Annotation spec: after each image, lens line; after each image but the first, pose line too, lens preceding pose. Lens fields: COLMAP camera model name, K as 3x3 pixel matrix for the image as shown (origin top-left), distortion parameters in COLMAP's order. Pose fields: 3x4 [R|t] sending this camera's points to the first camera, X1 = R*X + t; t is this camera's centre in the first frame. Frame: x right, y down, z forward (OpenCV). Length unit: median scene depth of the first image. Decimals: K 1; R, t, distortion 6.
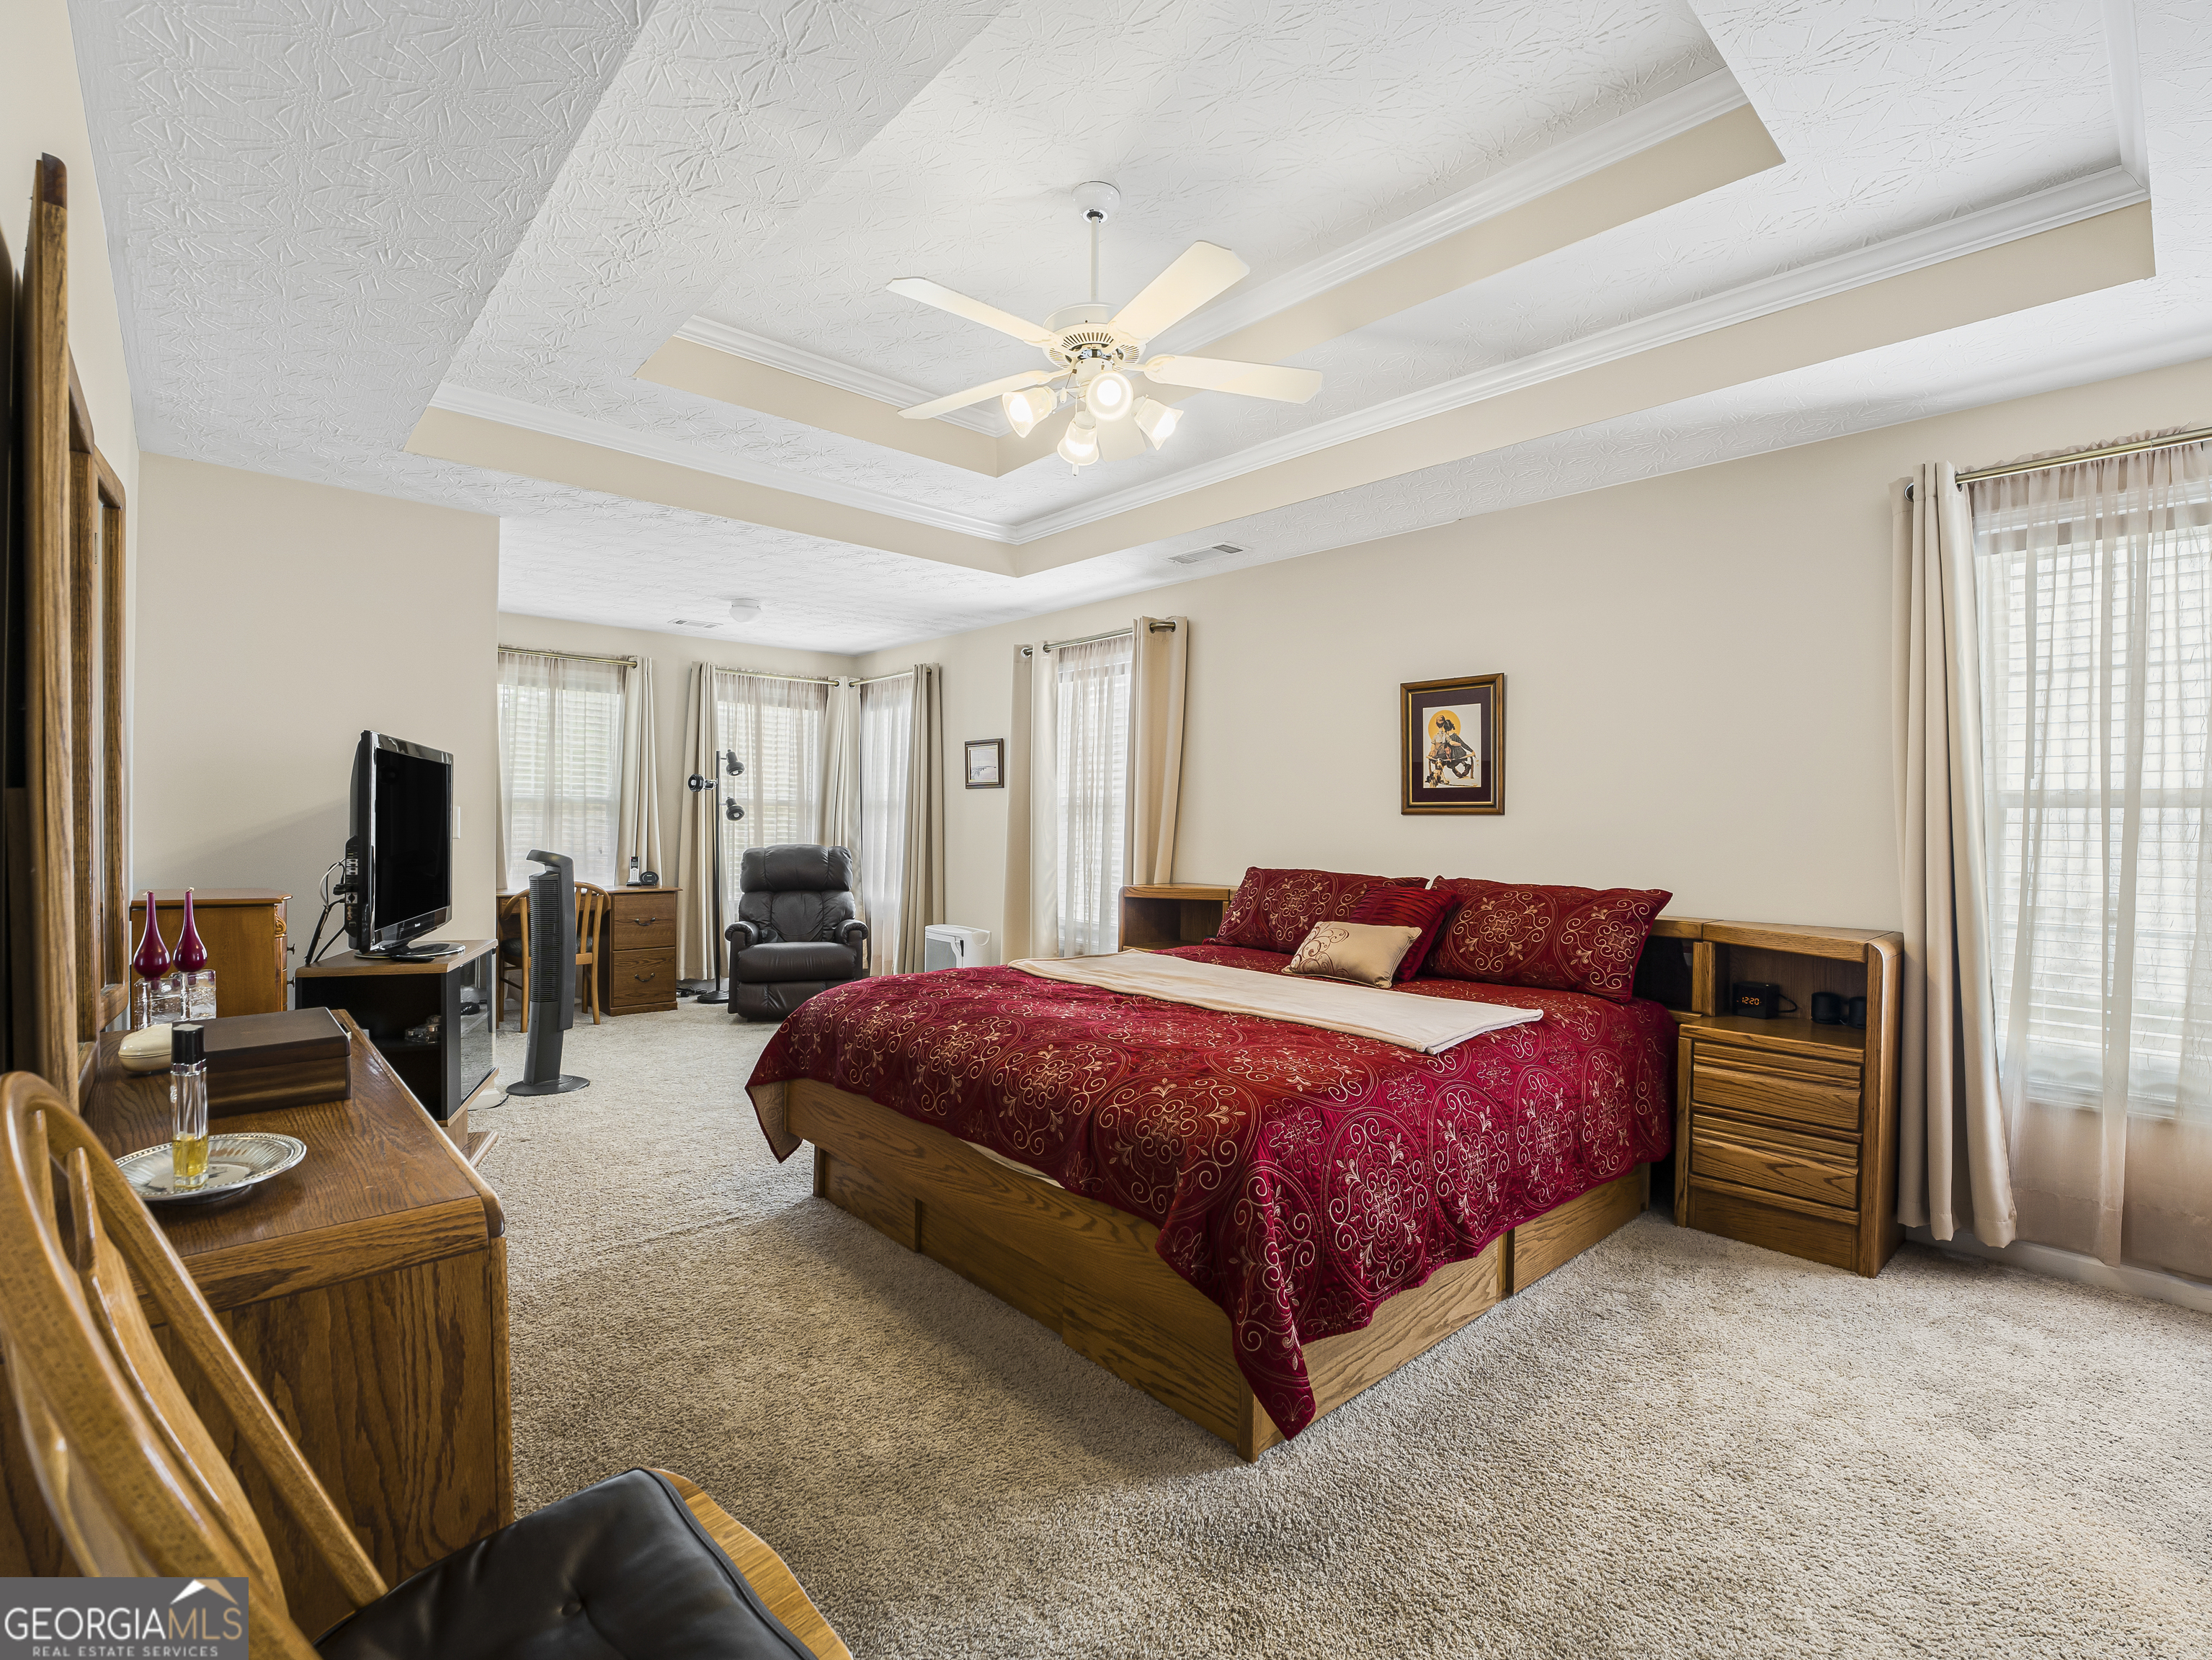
lens RADIAL K [[1017.5, 0, 1101.8], [0, 1017.5, 832.9], [0, 0, 1]] dist [-0.028437, 0.001671]
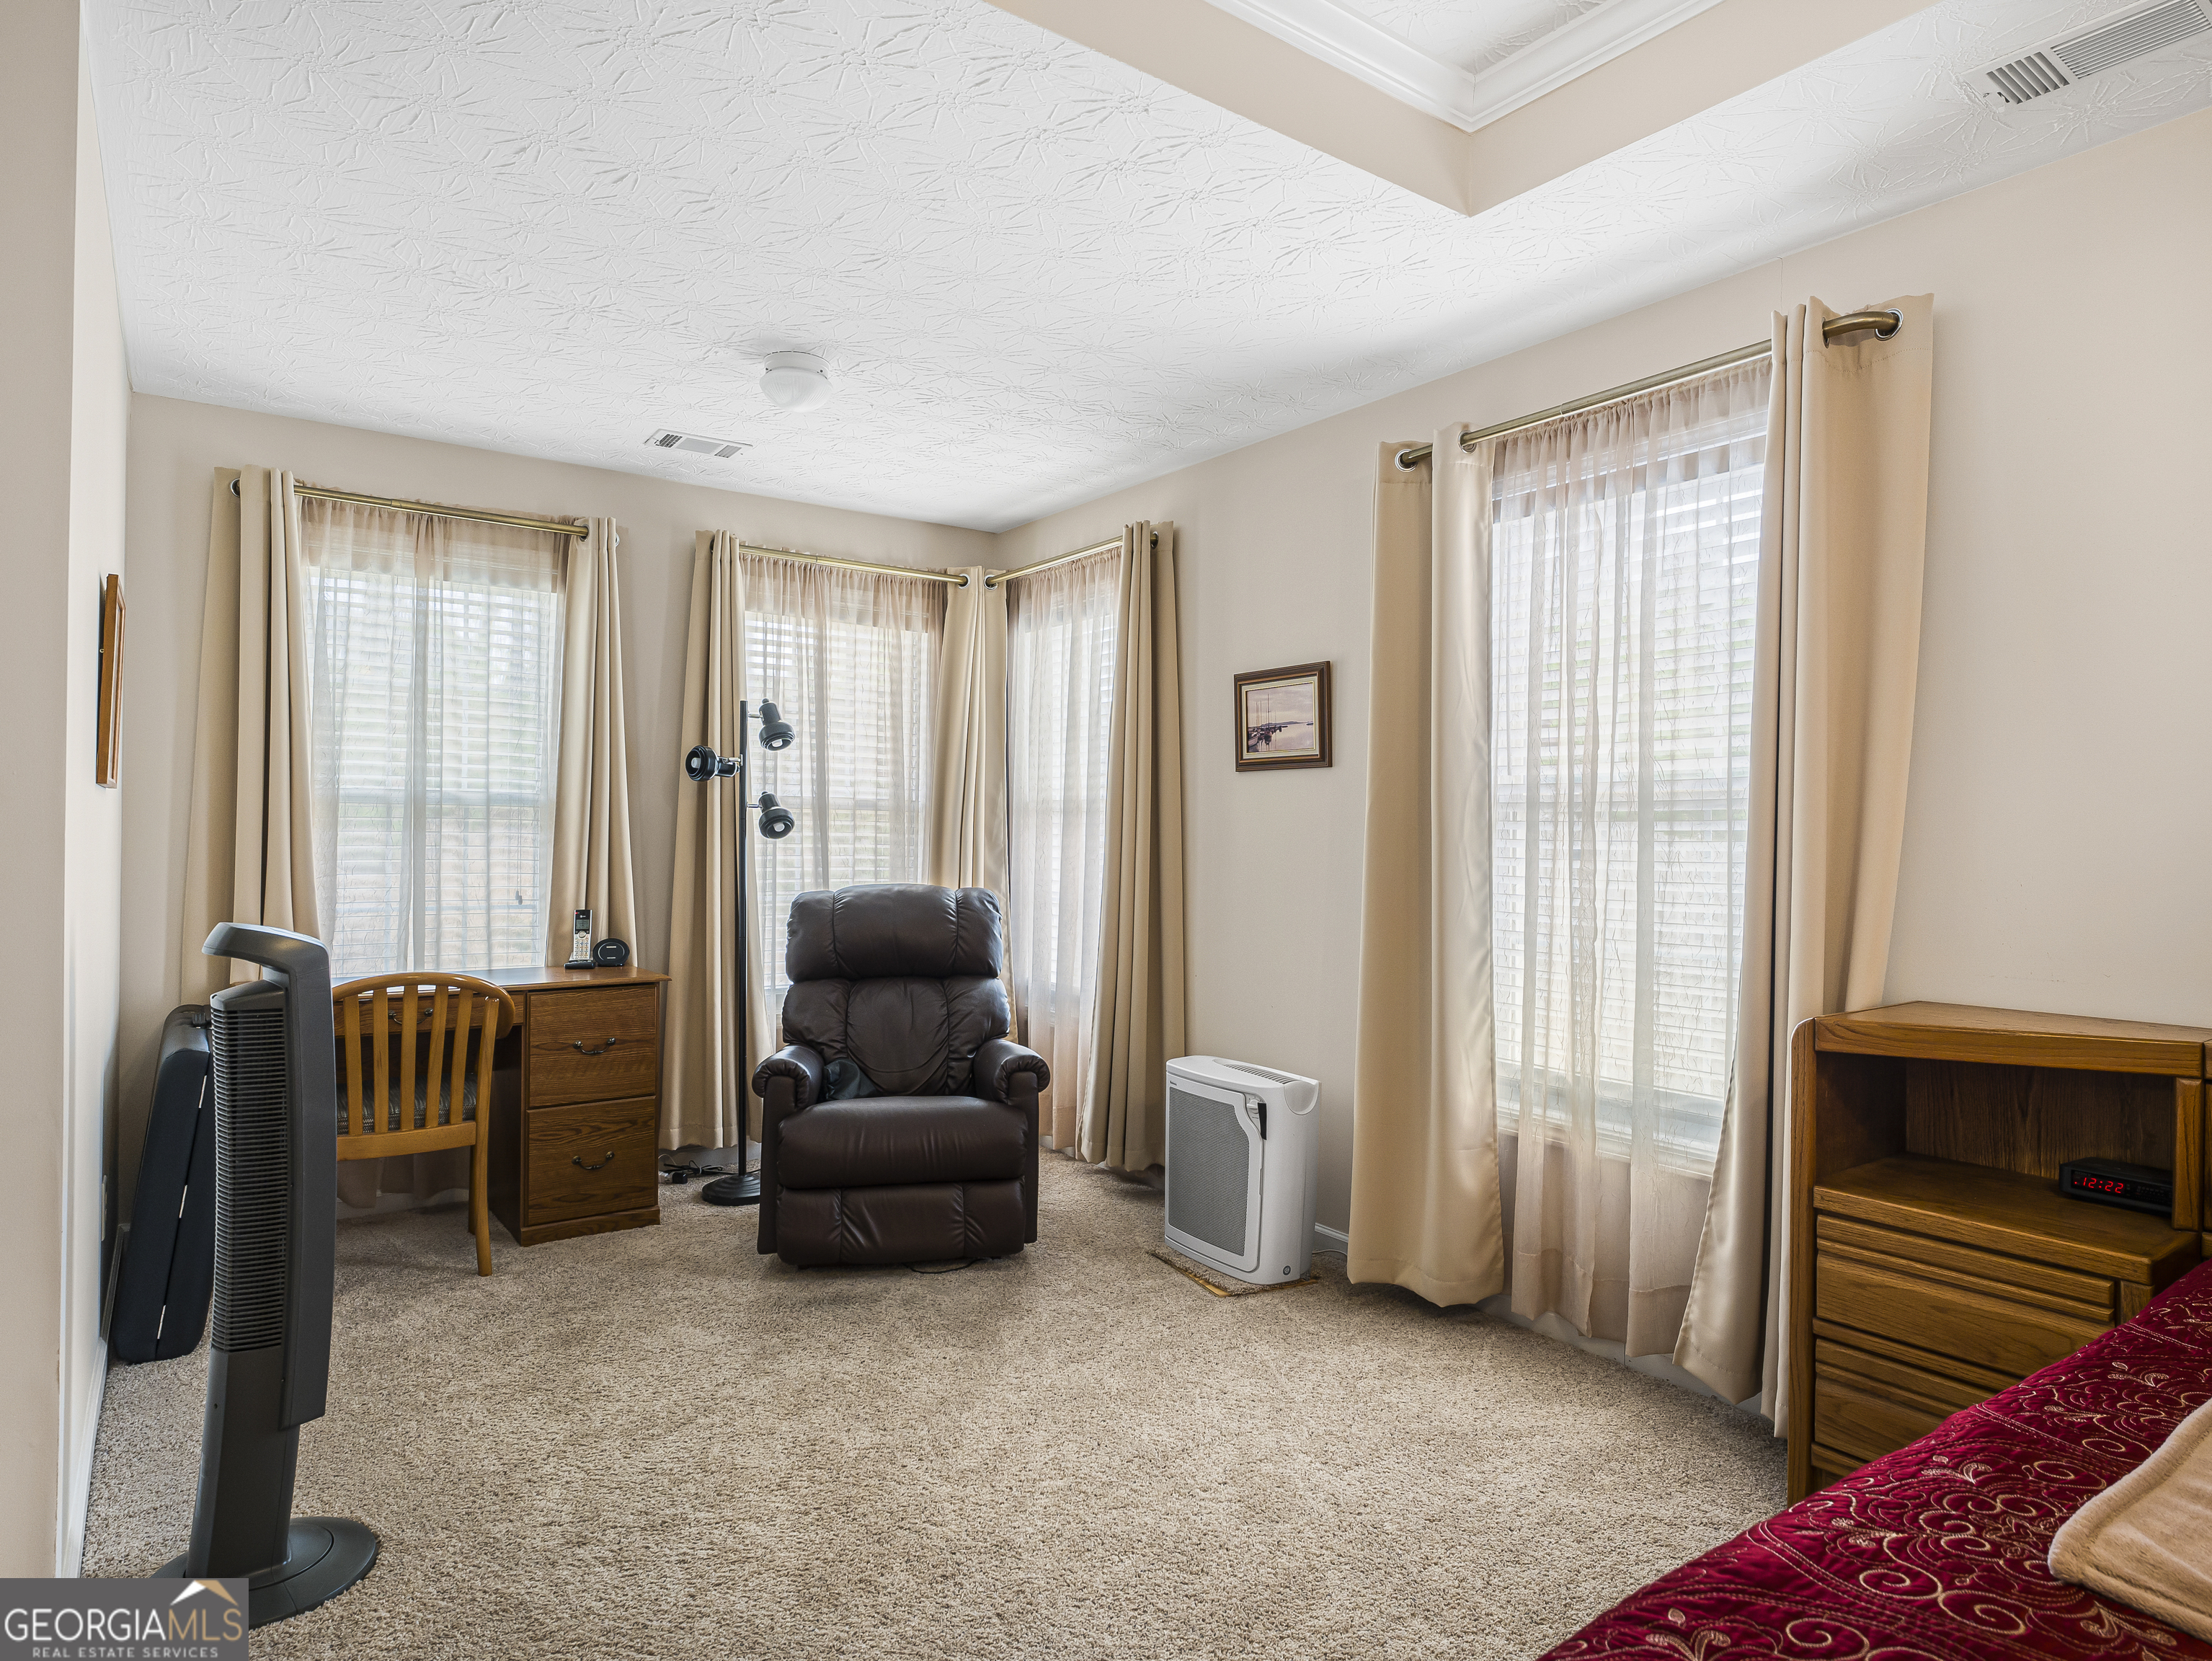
lens RADIAL K [[1288.7, 0, 1106.0], [0, 1288.7, 830.5], [0, 0, 1]] dist [-0.002223, 0.000340]
pose [[0.994474, -0.003388, -0.104932, -0.131895], [0.001802, 0.999883, -0.015205, -0.005892], [0.104971, 0.014932, 0.994363, 0.381845]]
